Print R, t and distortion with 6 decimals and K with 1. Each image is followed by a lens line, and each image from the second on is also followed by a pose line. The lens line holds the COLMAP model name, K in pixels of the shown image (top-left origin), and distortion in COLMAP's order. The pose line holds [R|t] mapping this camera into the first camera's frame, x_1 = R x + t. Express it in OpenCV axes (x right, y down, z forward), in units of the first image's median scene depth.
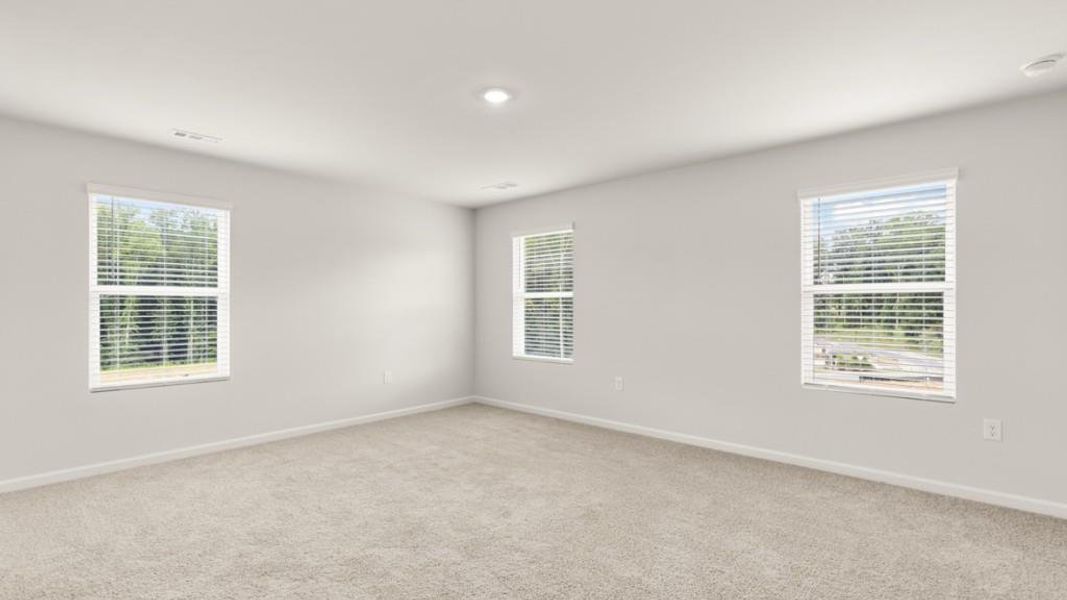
lens RADIAL K [[490.6, 0, 533.5], [0, 490.6, 300.0], [0, 0, 1]] dist [-0.000611, -0.000107]
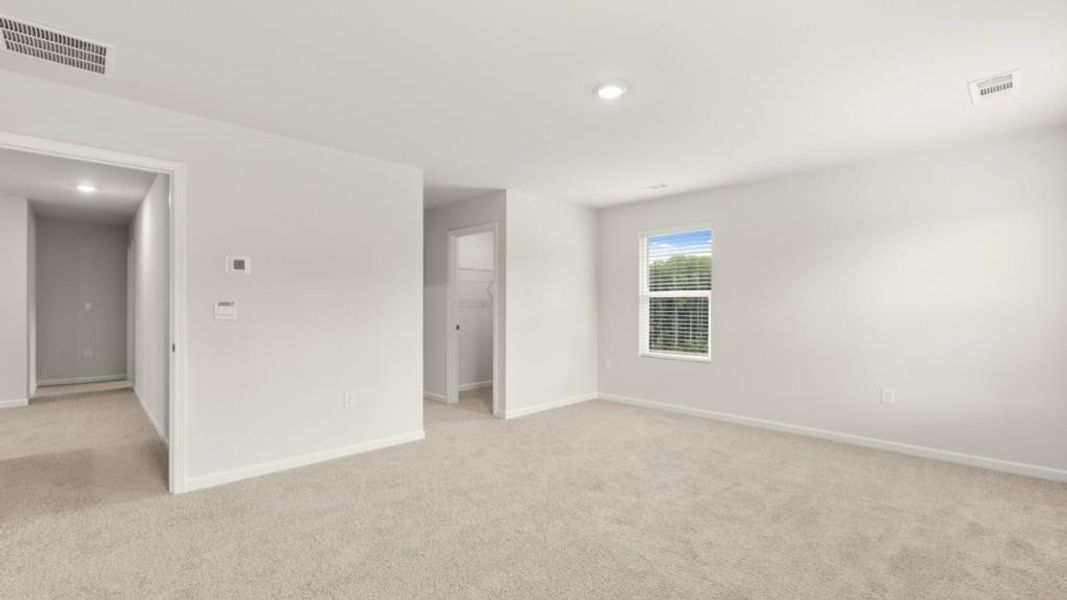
lens RADIAL K [[470.9, 0, 533.5], [0, 470.9, 300.0], [0, 0, 1]] dist [-0.000294, -0.000610]
pose [[-0.056275, -0.002980, -0.998411, 0.683639], [0.010270, 0.999941, -0.003563, -0.000190], [0.998362, -0.010454, -0.056241, 0.687765]]
